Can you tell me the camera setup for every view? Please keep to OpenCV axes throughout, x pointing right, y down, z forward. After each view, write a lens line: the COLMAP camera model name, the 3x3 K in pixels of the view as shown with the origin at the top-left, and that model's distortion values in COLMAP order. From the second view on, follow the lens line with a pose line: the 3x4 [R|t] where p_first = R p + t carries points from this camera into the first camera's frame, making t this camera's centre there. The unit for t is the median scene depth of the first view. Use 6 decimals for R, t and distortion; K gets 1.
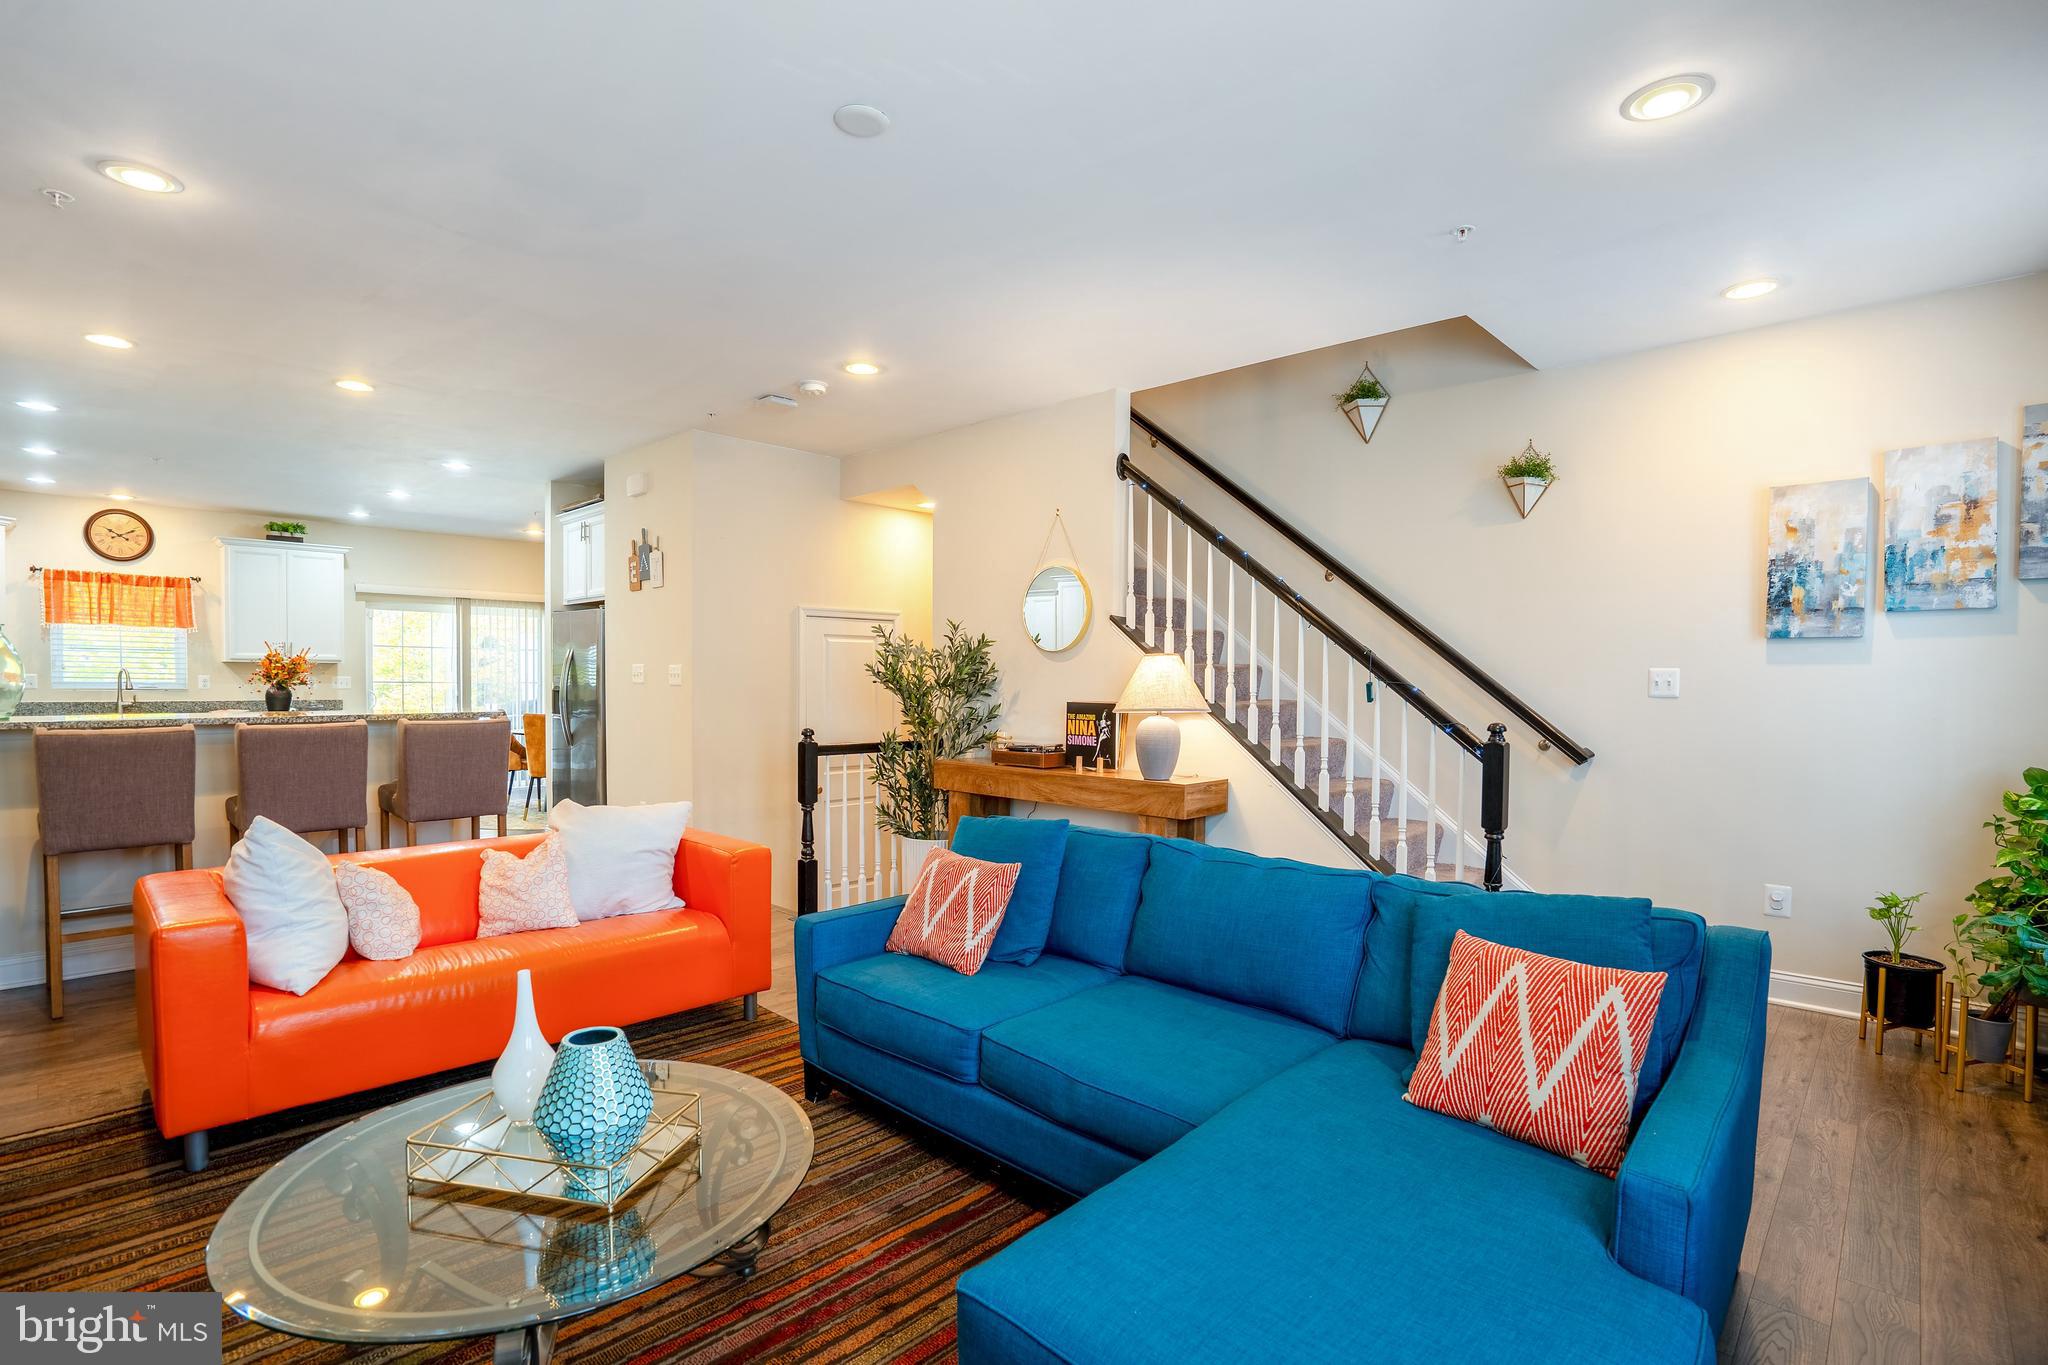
lens RADIAL K [[981.9, 0, 1022.4], [0, 981.9, 708.4], [0, 0, 1]] dist [-0.043987, 0.016178]
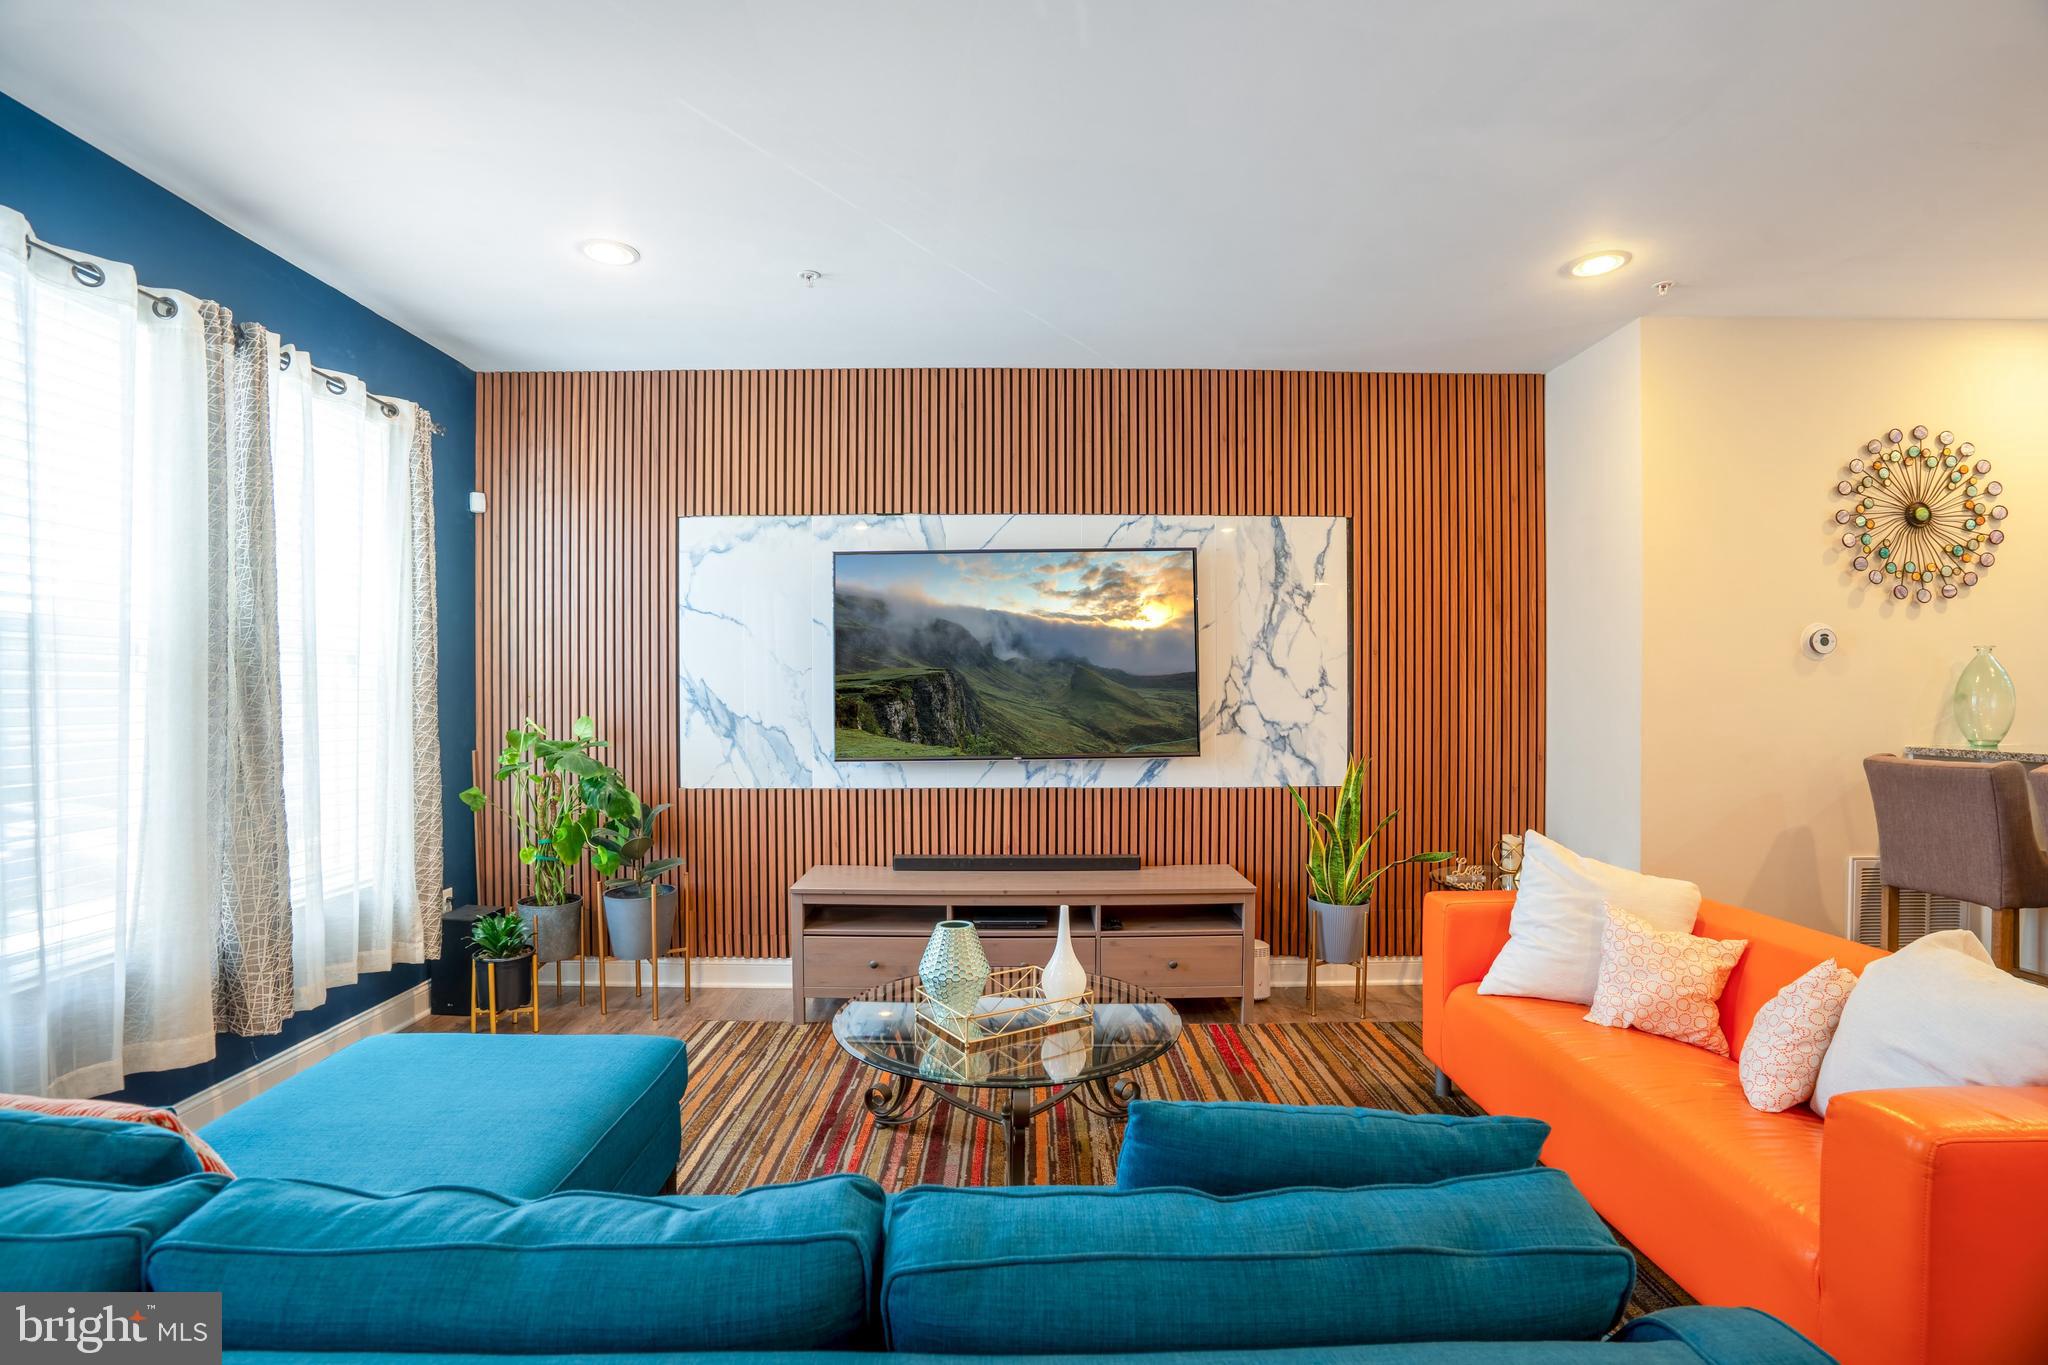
lens RADIAL K [[941.6, 0, 1015.9], [0, 941.6, 706.9], [0, 0, 1]] dist [-0.060029, 0.014113]
pose [[-0.716170, 0.000007, -0.697926, 0.170069], [-0.025982, 0.999307, 0.026670, -0.017813], [0.697442, 0.037234, -0.715673, 0.677251]]
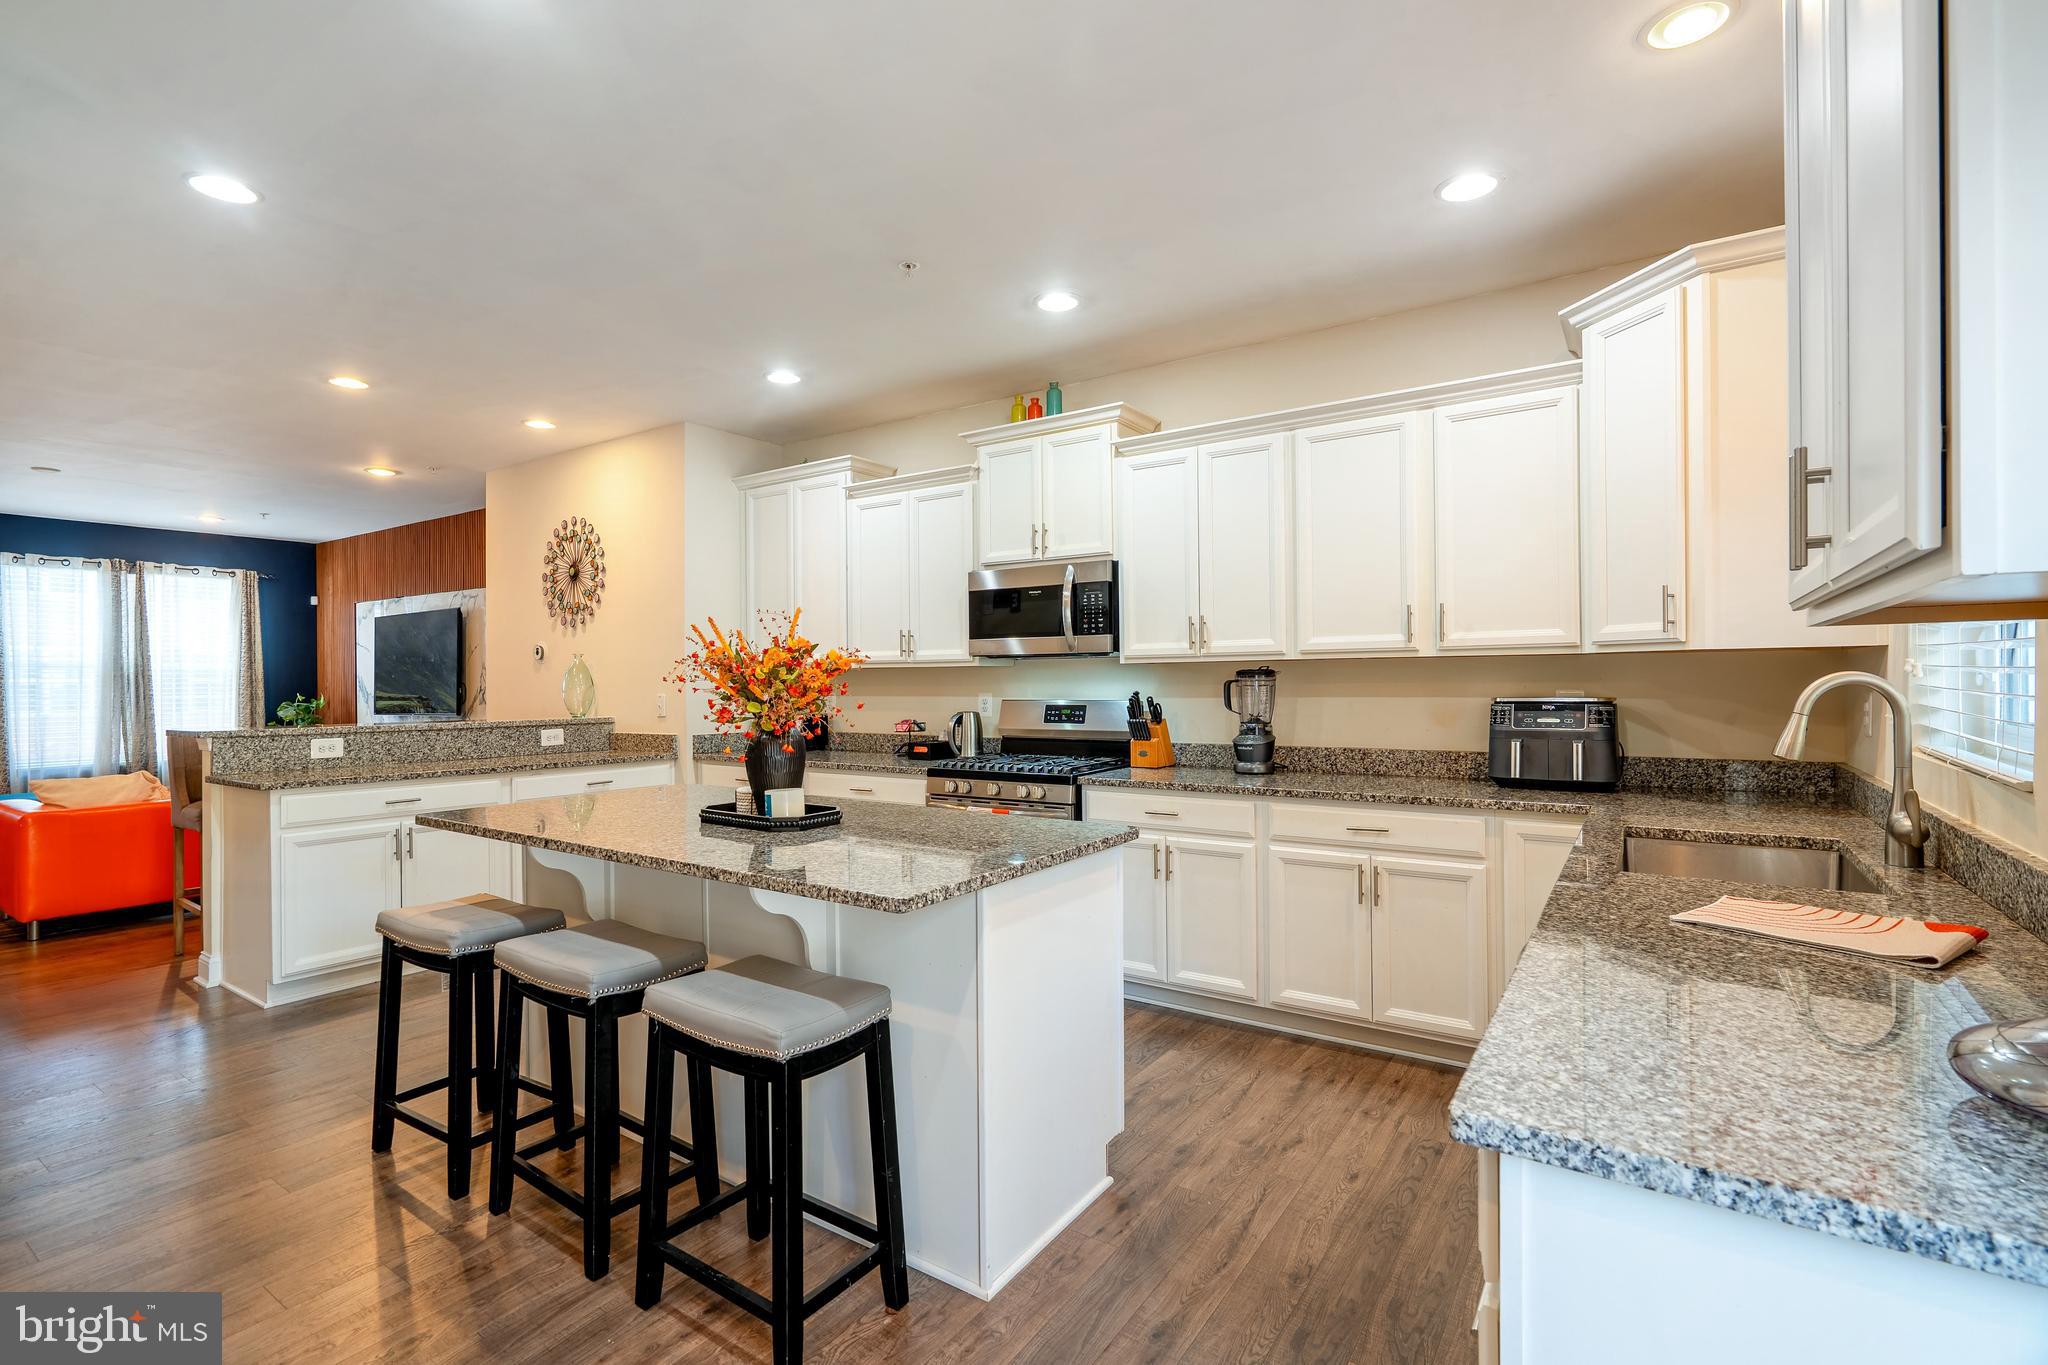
lens RADIAL K [[935.8, 0, 1019.6], [0, 935.8, 676.7], [0, 0, 1]] dist [-0.006060, 0.000559]
pose [[-0.984301, -0.002099, -0.176488, -1.051695], [-0.007249, 0.999566, 0.028538, -0.069820], [0.176351, 0.029369, -0.983889, 1.803890]]
